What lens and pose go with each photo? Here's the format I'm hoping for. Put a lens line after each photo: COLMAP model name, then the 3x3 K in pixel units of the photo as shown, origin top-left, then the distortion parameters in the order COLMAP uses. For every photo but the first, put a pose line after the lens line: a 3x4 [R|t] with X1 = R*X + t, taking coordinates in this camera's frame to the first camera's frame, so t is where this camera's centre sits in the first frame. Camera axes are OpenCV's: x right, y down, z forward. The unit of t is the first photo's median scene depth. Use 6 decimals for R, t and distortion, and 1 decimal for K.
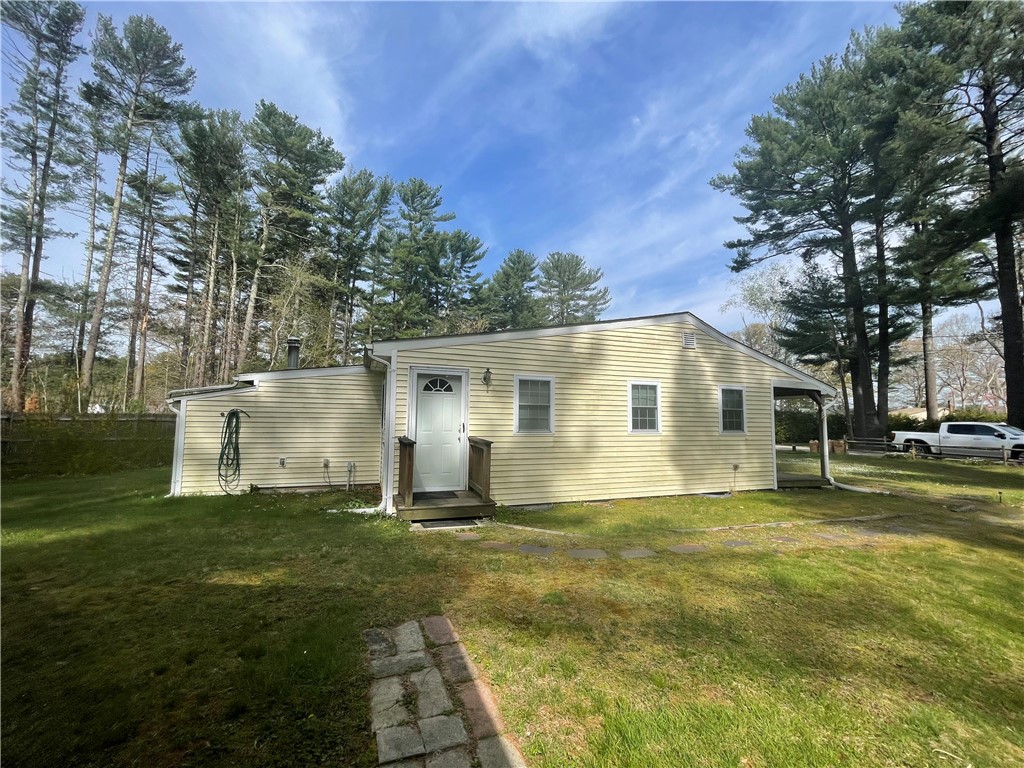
lens RADIAL K [[414.2, 0, 513.7], [0, 414.2, 386.4], [0, 0, 1]] dist [-0.001660, 0.000361]
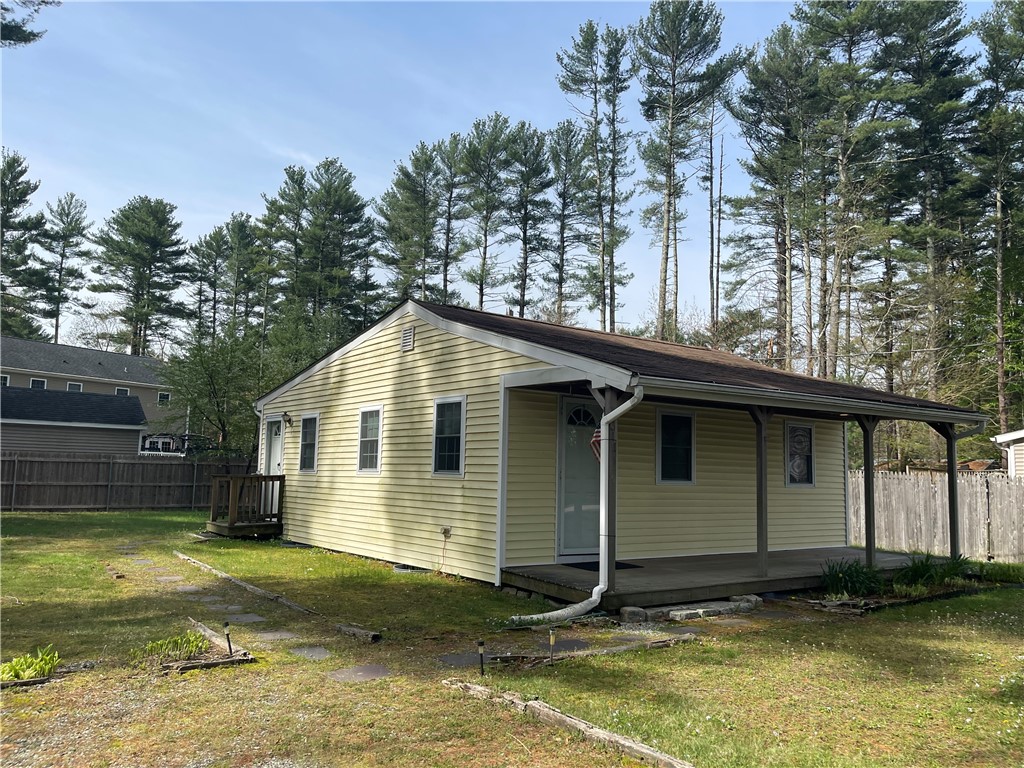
lens RADIAL K [[811.3, 0, 528.7], [0, 811.3, 385.5], [0, 0, 1]] dist [0.064337, -0.096125]
pose [[0.287020, -0.109834, -0.951607, 1.742175], [0.061358, 0.993473, -0.096160, 0.106408], [0.955957, -0.030789, 0.291886, 0.790188]]
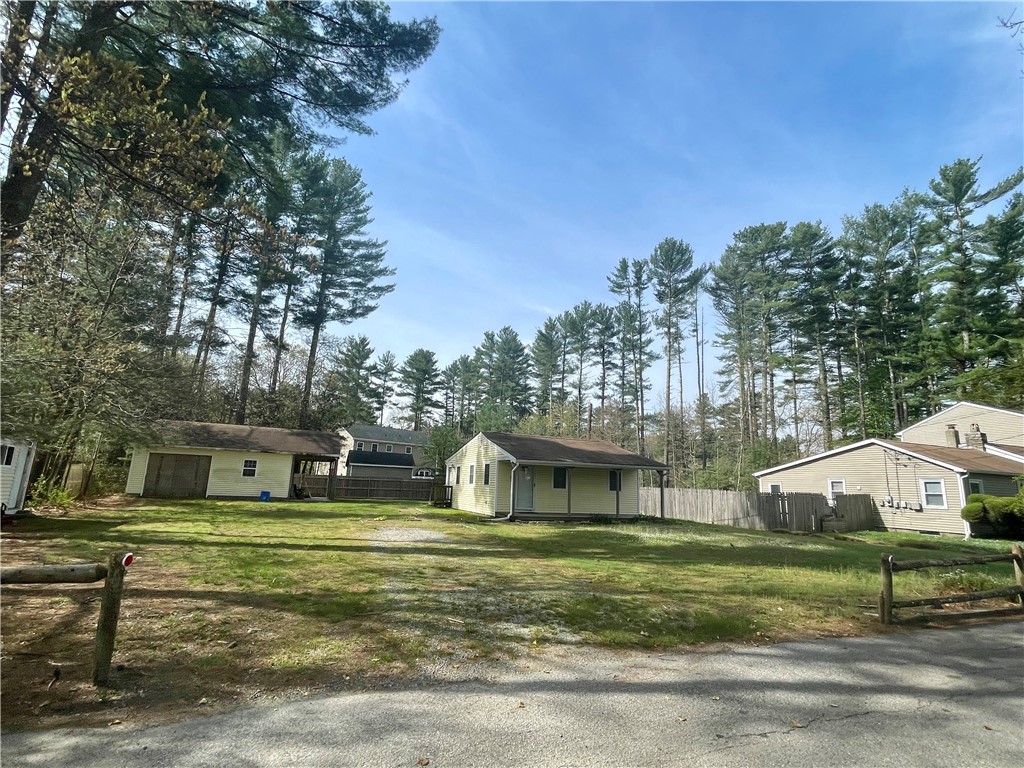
lens RADIAL K [[503.3, 0, 507.9], [0, 503.3, 383.0], [0, 0, 1]] dist [0.015137, -0.000012]
pose [[0.015974, -0.214679, -0.976554, 3.139895], [0.046731, 0.975772, -0.213742, 0.159782], [0.998780, -0.042221, 0.025619, 1.087583]]
